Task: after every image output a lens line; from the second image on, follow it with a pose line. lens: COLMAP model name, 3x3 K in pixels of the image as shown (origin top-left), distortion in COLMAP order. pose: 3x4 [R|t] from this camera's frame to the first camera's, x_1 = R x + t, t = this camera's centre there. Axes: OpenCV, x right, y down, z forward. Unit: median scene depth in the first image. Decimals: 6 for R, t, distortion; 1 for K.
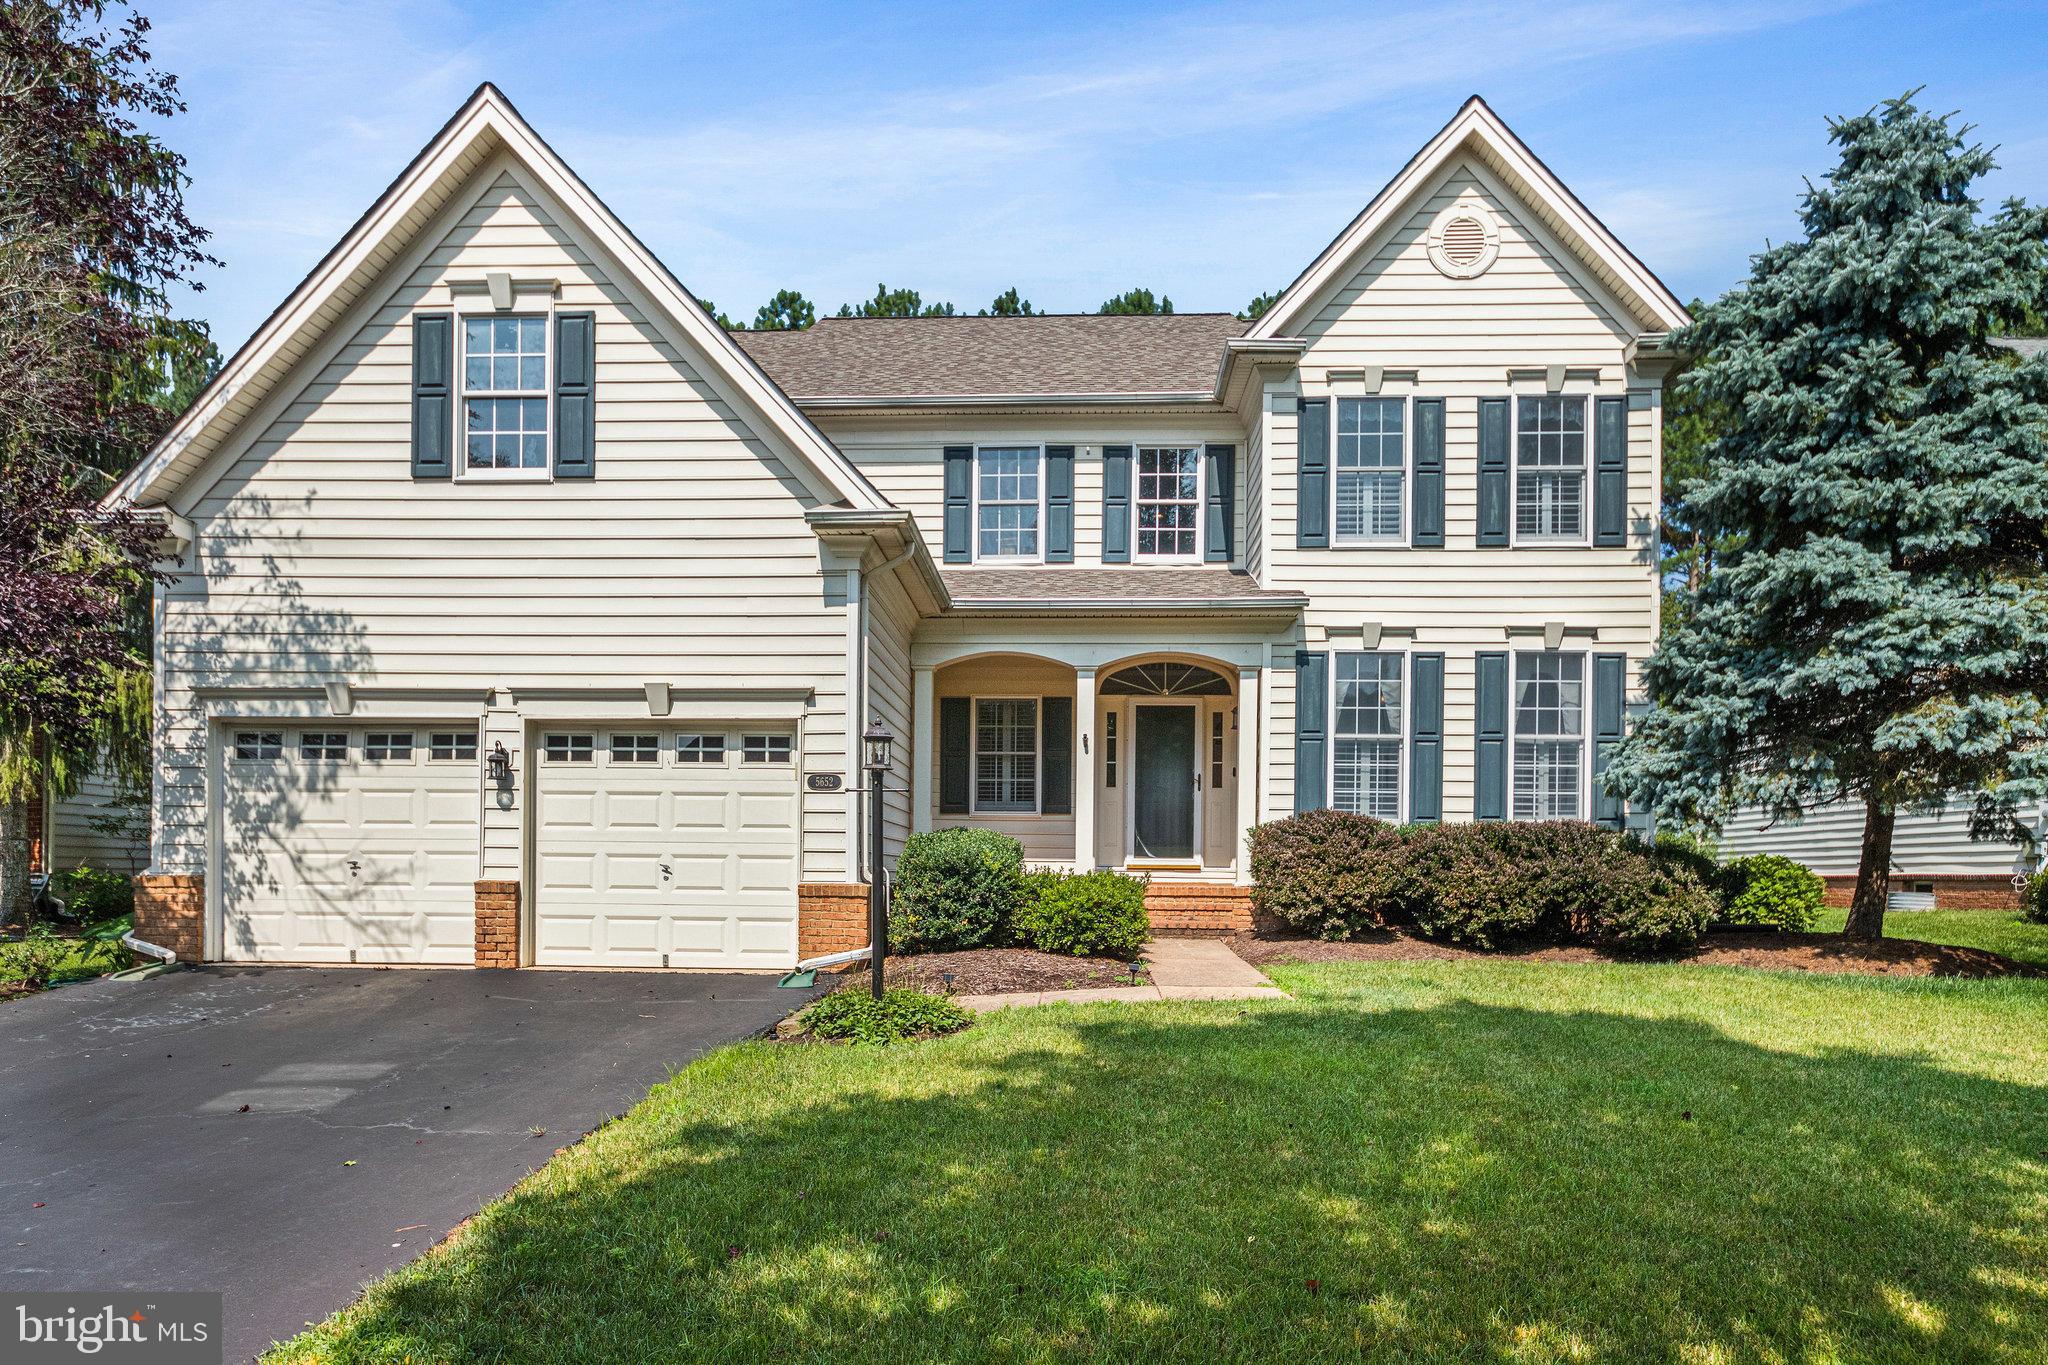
lens RADIAL K [[1223.4, 0, 1056.6], [0, 1223.4, 880.8], [0, 0, 1]] dist [0.002356, 0.001558]
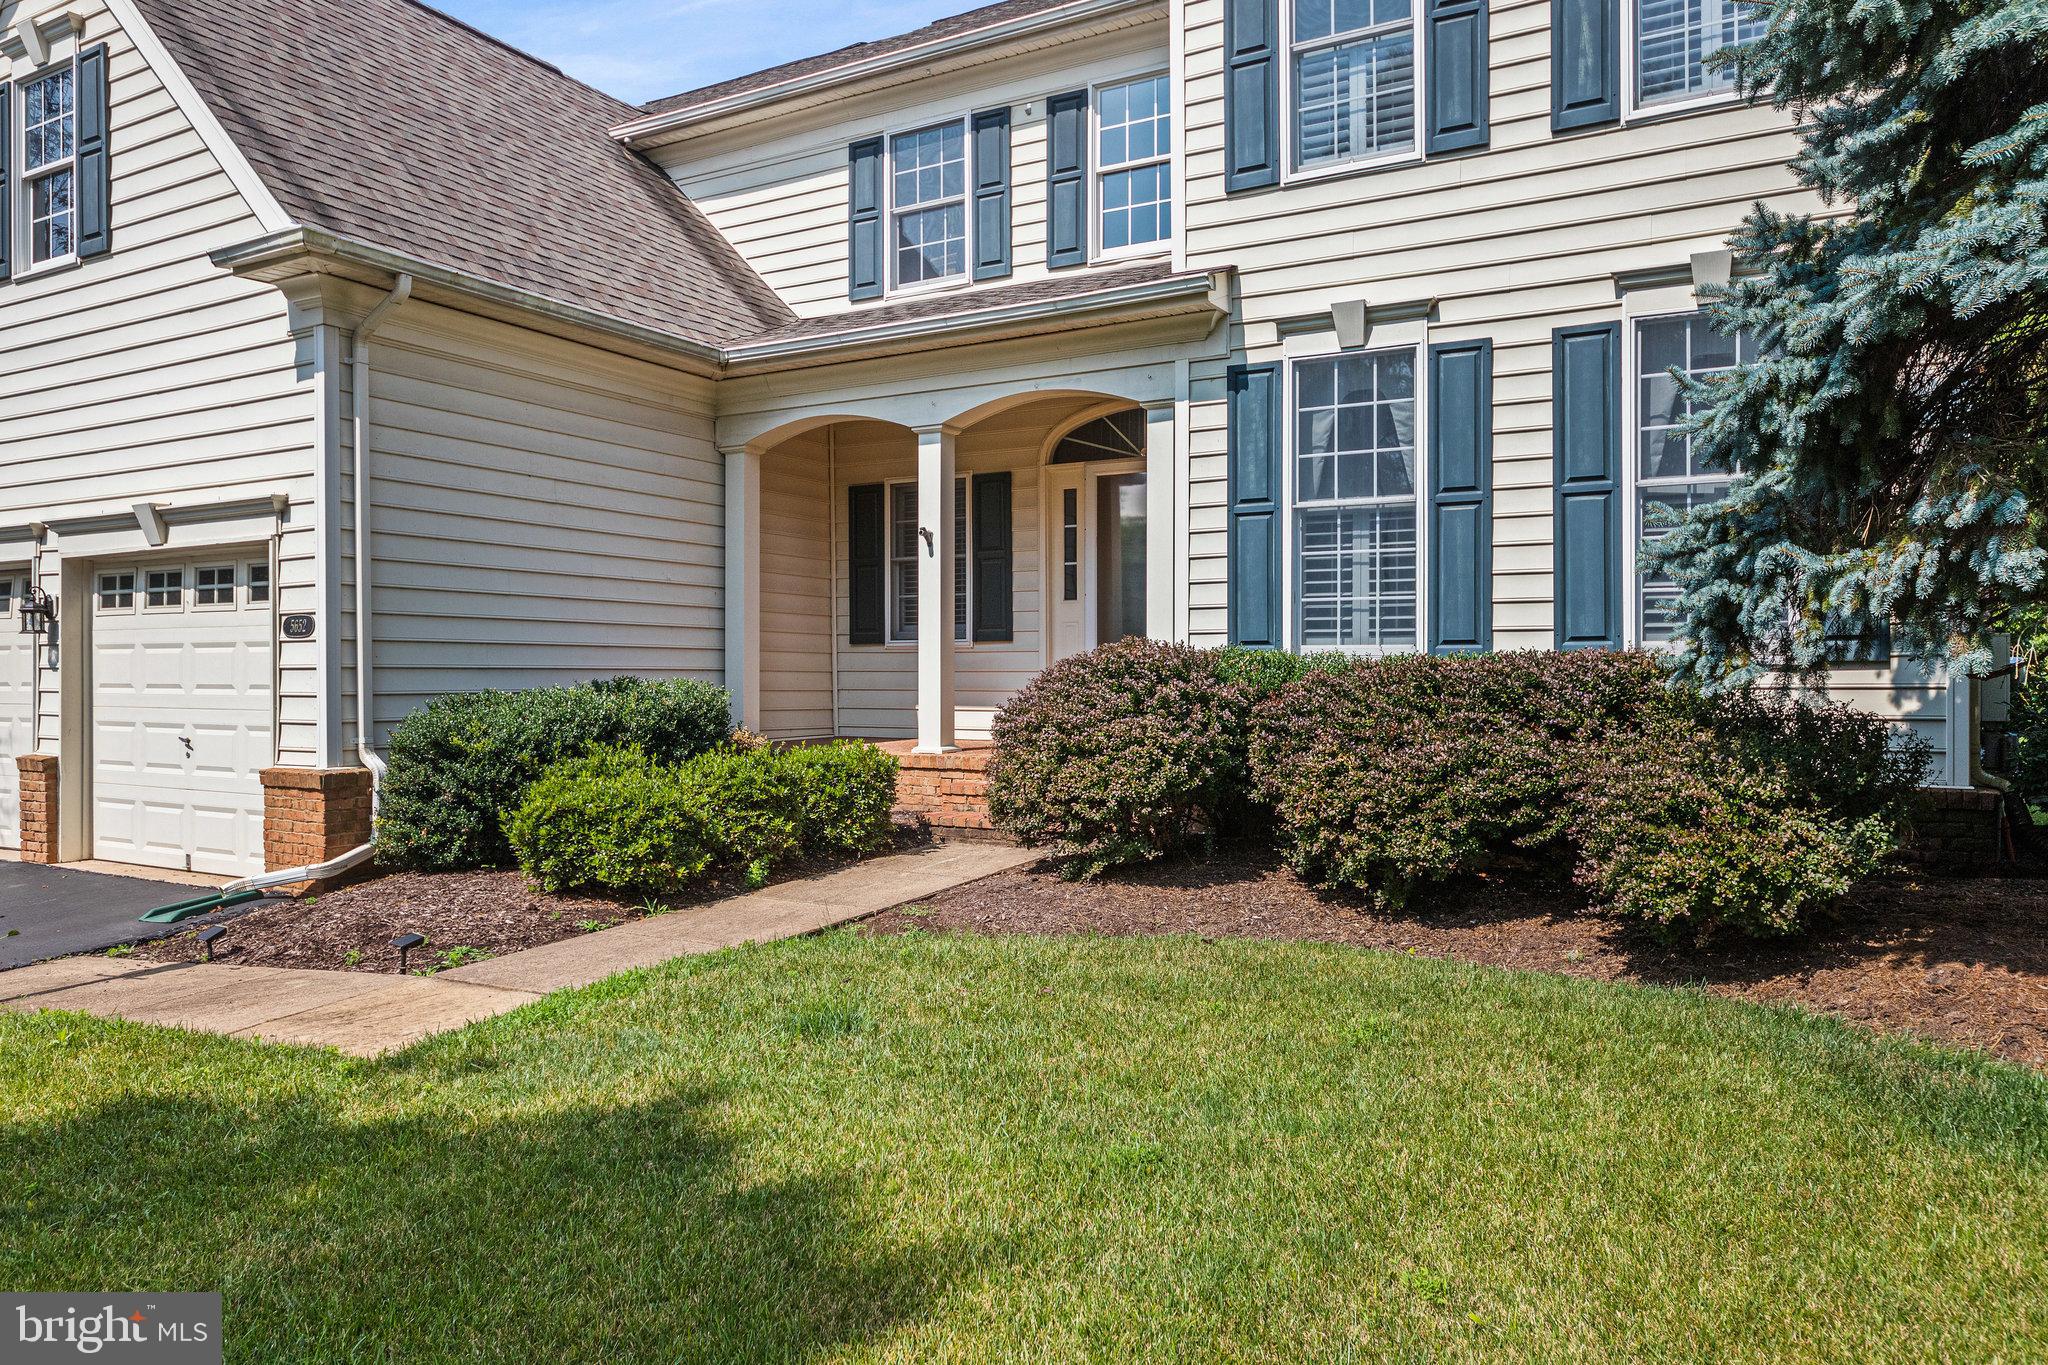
lens RADIAL K [[1344.3, 0, 1022.3], [0, 1344.3, 677.4], [0, 0, 1]] dist [-0.000623, 0.004001]
pose [[0.885903, -0.007676, -0.463808, 0.409663], [0.004597, 0.999959, -0.007767, -0.031861], [0.463849, 0.004749, 0.885902, 0.372783]]
